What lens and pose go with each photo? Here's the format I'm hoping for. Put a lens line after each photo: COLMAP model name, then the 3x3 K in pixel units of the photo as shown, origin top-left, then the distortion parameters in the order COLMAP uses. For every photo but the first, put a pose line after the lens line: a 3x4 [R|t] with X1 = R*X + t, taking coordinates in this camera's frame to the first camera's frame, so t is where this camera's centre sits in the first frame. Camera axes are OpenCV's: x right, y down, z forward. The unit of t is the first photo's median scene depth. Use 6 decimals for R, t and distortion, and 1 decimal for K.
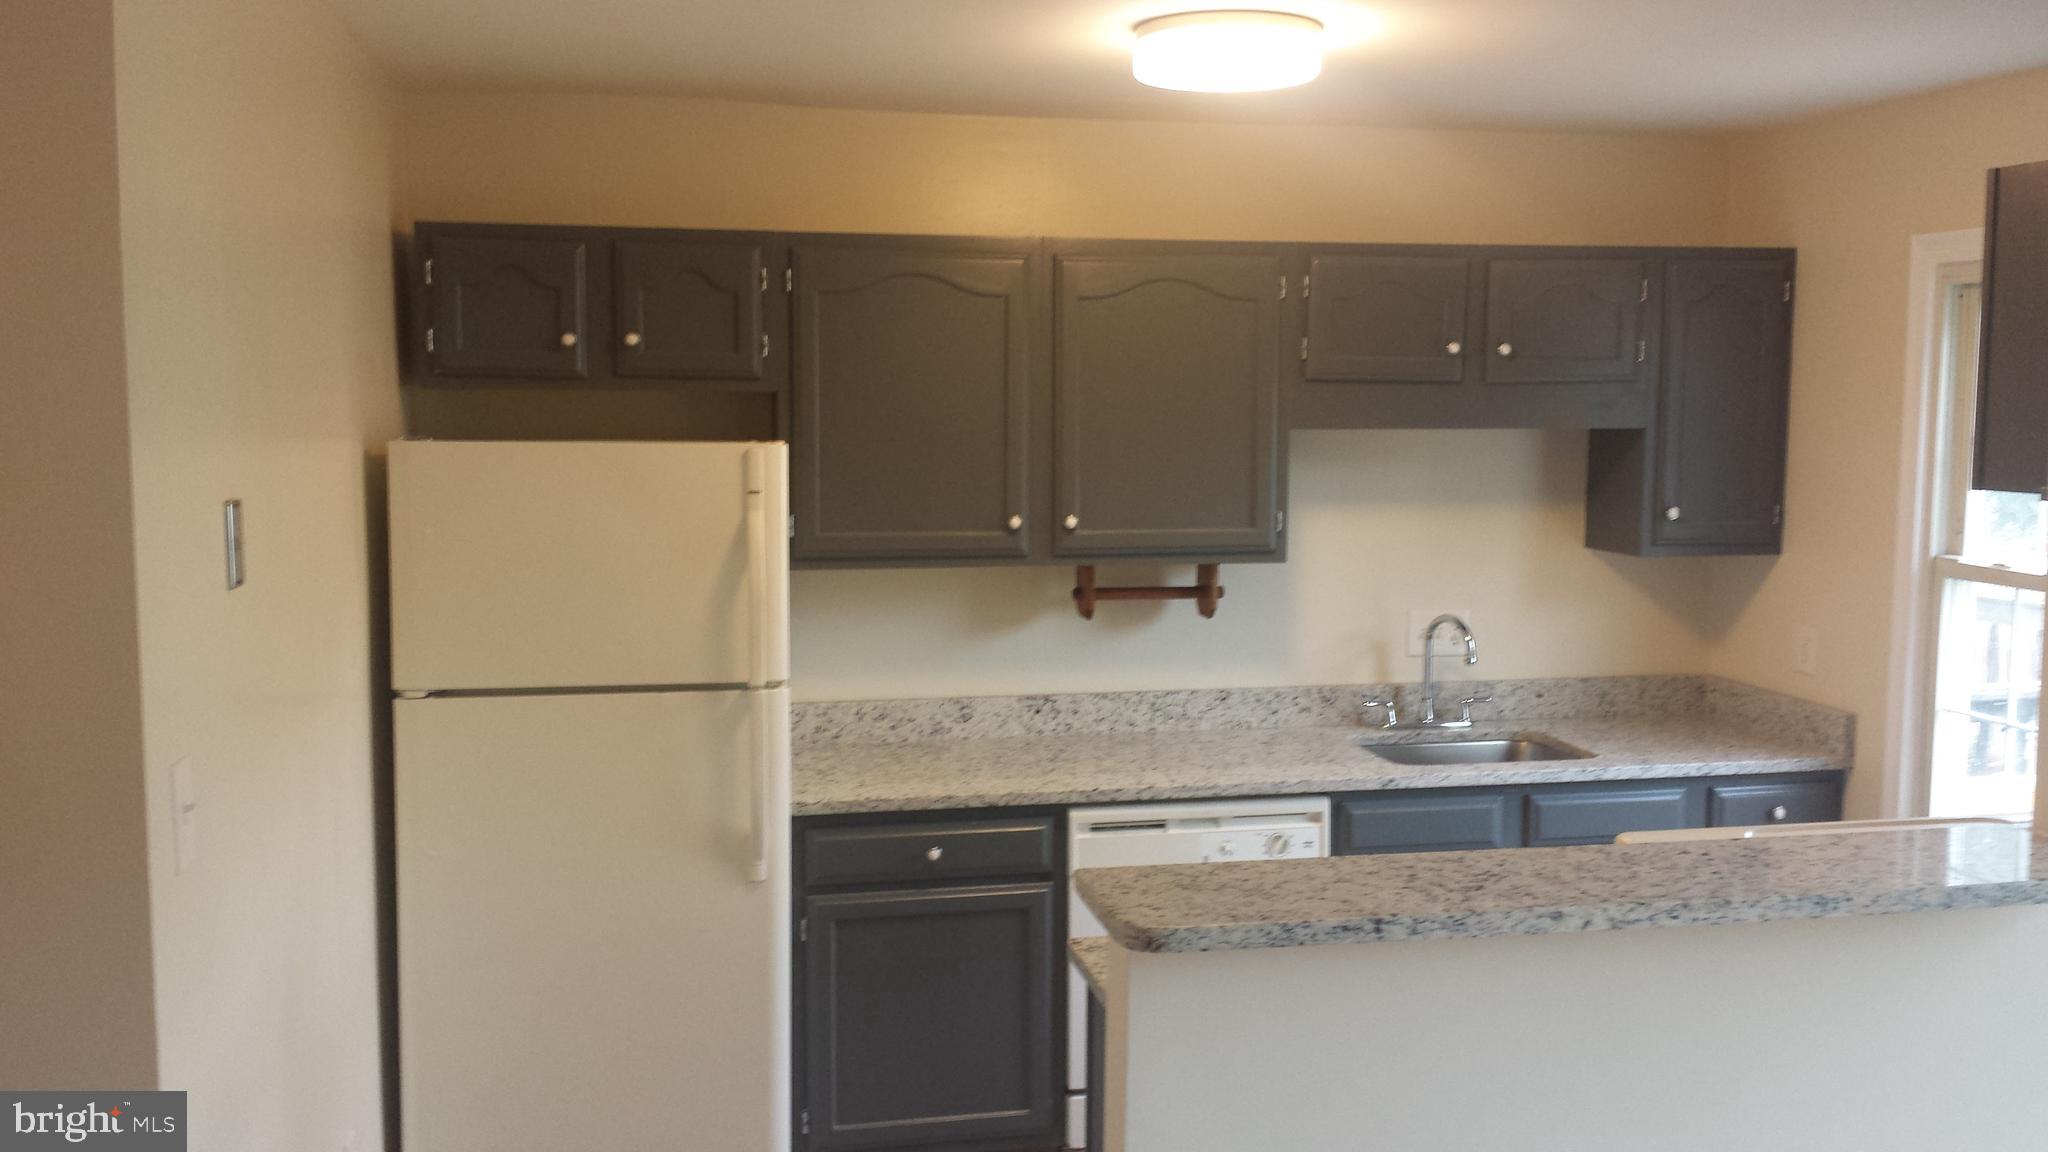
lens RADIAL K [[1889.3, 0, 1024.0], [0, 1889.3, 576.0], [0, 0, 1]] dist [0.112178, -0.005999]
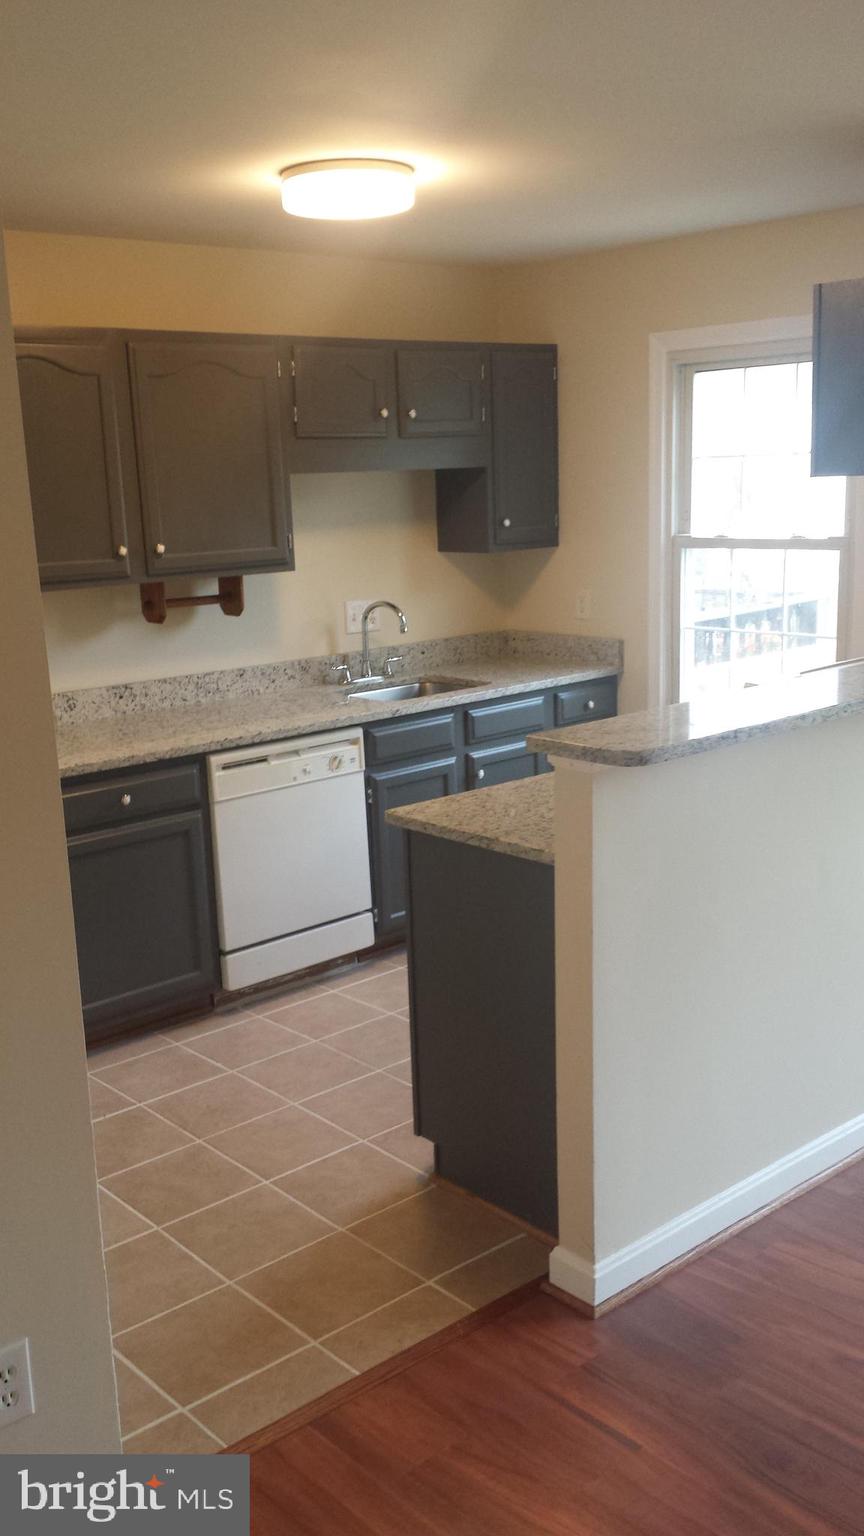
lens RADIAL K [[1417.0, 0, 432.0], [0, 1417.0, 768.0], [0, 0, 1]] dist [0.112178, -0.005999]
pose [[0.877936, -0.135201, 0.459293, -0.270635], [0.086323, 0.988279, 0.125912, 0.013360], [-0.470932, -0.070895, 0.879316, 0.007817]]
